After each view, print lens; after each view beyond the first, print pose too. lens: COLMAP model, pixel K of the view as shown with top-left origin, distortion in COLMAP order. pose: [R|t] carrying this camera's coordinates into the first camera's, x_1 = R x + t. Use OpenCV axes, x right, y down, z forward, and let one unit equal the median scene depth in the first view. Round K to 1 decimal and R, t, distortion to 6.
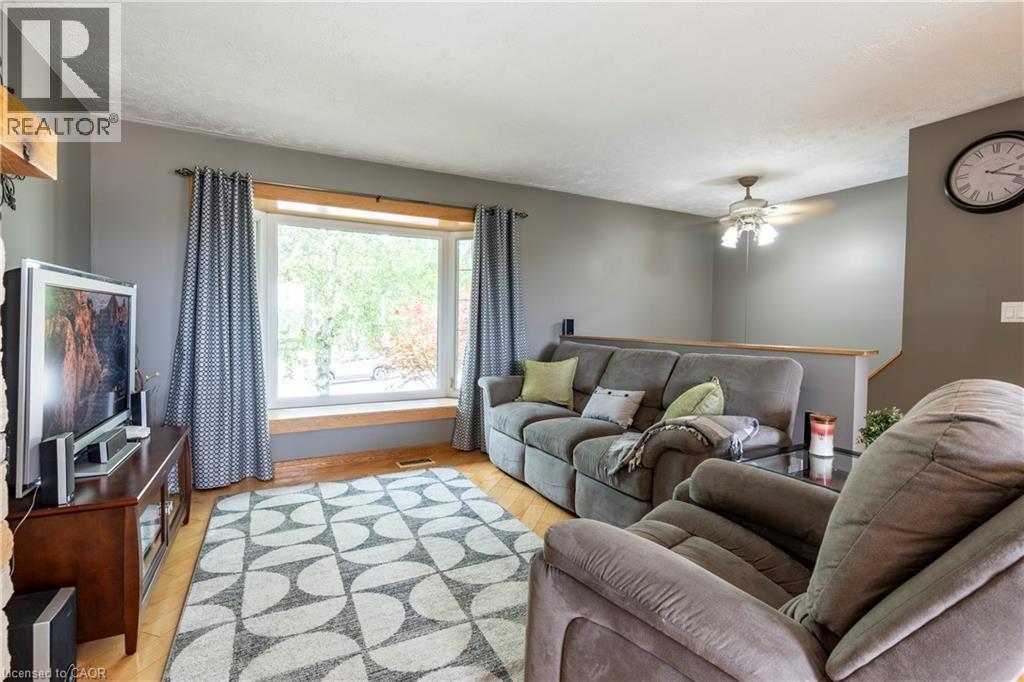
lens RADIAL K [[482.0, 0, 507.0], [0, 482.0, 335.6], [0, 0, 1]] dist [-0.006772, -0.000073]
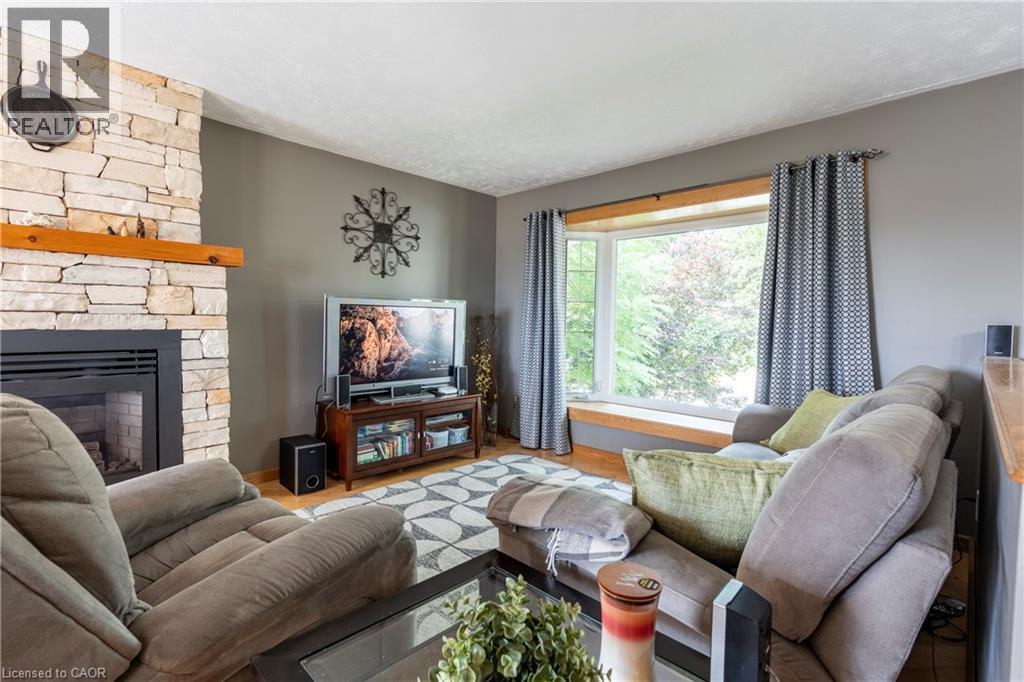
lens RADIAL K [[482.0, 0, 507.9], [0, 482.0, 332.2], [0, 0, 1]] dist [-0.006772, -0.000073]
pose [[0.285348, 0.016573, -0.958281, 0.762310], [-0.041260, 0.999136, 0.004993, -0.013746], [0.957535, 0.038114, 0.285785, 0.617840]]
